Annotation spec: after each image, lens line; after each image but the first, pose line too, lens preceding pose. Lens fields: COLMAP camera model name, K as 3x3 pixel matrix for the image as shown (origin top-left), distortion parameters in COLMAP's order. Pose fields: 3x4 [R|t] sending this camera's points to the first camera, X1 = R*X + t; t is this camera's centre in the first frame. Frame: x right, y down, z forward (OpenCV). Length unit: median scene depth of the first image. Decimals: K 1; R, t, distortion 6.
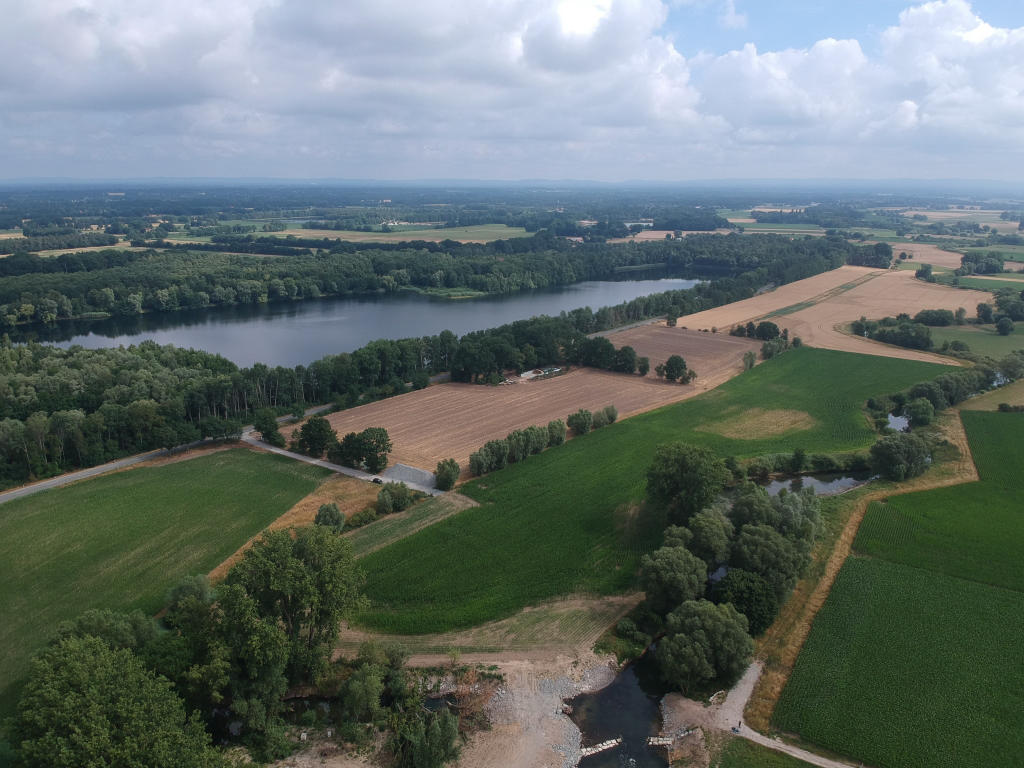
lens RADIAL K [[746.1, 0, 512.0], [0, 746.1, 384.0], [0, 0, 1]] dist [0.125959, -0.225333]
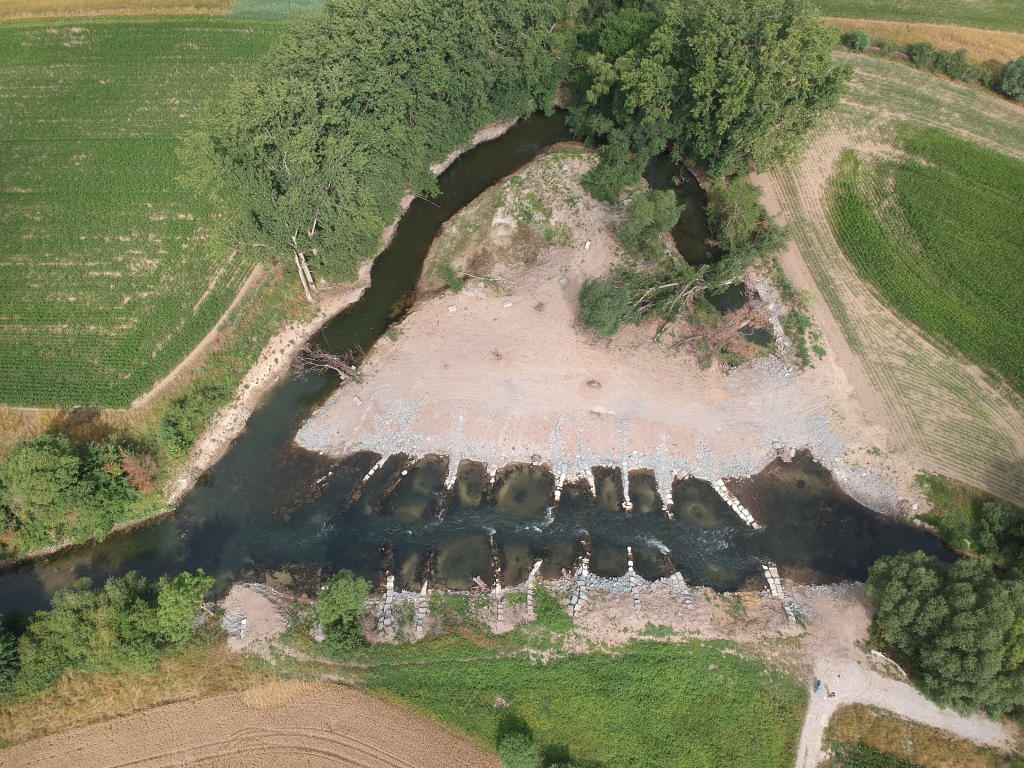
lens RADIAL K [[746.1, 0, 512.0], [0, 746.1, 384.0], [0, 0, 1]] dist [0.125959, -0.225333]
pose [[0.179483, 0.855828, -0.485124, 0.308330], [-0.255418, 0.516760, 0.817142, -0.131395], [0.950025, -0.022754, 0.311344, 0.499427]]
